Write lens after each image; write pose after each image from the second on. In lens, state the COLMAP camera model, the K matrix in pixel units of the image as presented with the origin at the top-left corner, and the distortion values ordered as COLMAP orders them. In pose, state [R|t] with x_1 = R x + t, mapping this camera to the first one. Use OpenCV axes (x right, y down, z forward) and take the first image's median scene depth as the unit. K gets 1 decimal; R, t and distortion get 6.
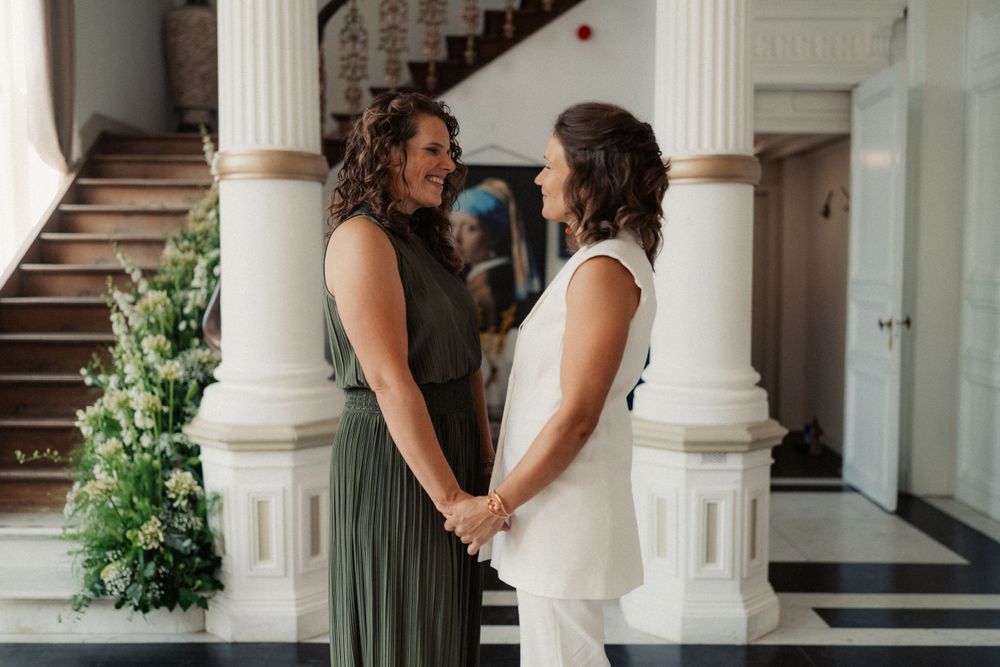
lens RADIAL K [[984.4, 0, 496.7], [0, 984.4, 336.8], [0, 0, 1]] dist [-0.002515, 0.007299]
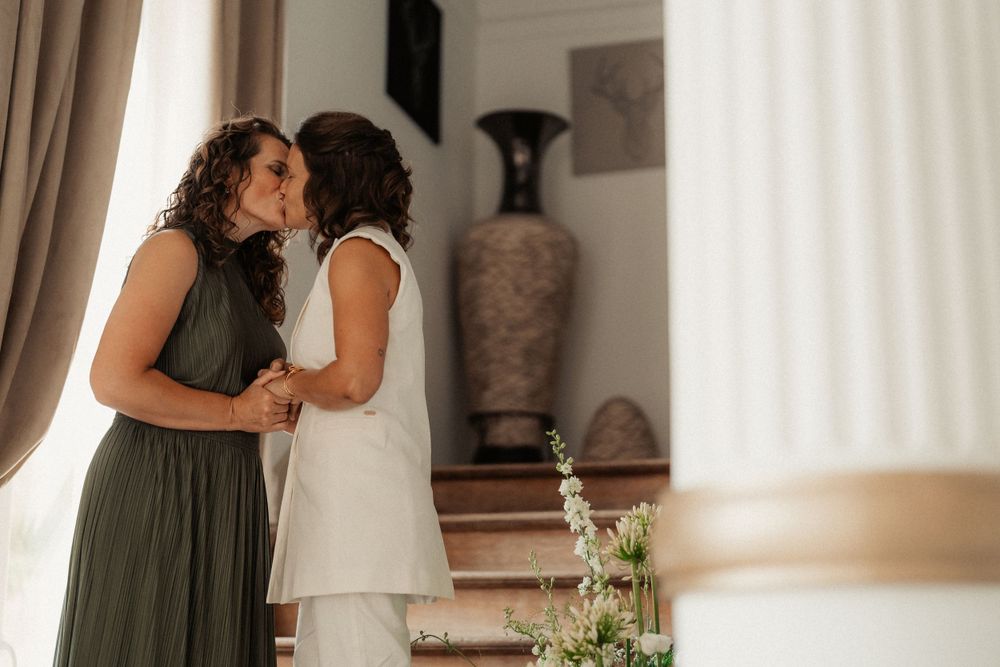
lens RADIAL K [[1613.1, 0, 500.0], [0, 1613.1, 333.5], [0, 0, 1]] dist [0.008988, 0.023779]
pose [[0.961166, -0.058069, -0.269794, -0.208906], [-0.022260, 0.958114, -0.285522, -0.099809], [0.275073, 0.280440, 0.919613, 0.569594]]
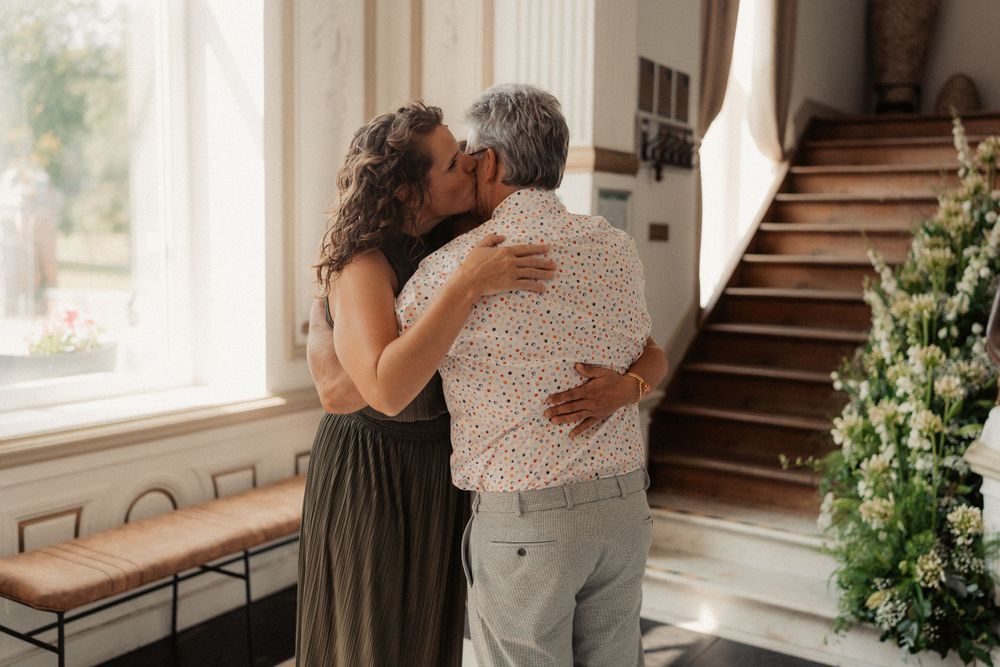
lens RADIAL K [[976.9, 0, 500.0], [0, 976.9, 333.5], [0, 0, 1]] dist [0.006721, 0.016154]
pose [[0.828247, 0.067138, -0.556326, -0.183256], [-0.054370, 0.997741, 0.039462, -0.028272], [0.557719, -0.002437, 0.830026, 0.034533]]
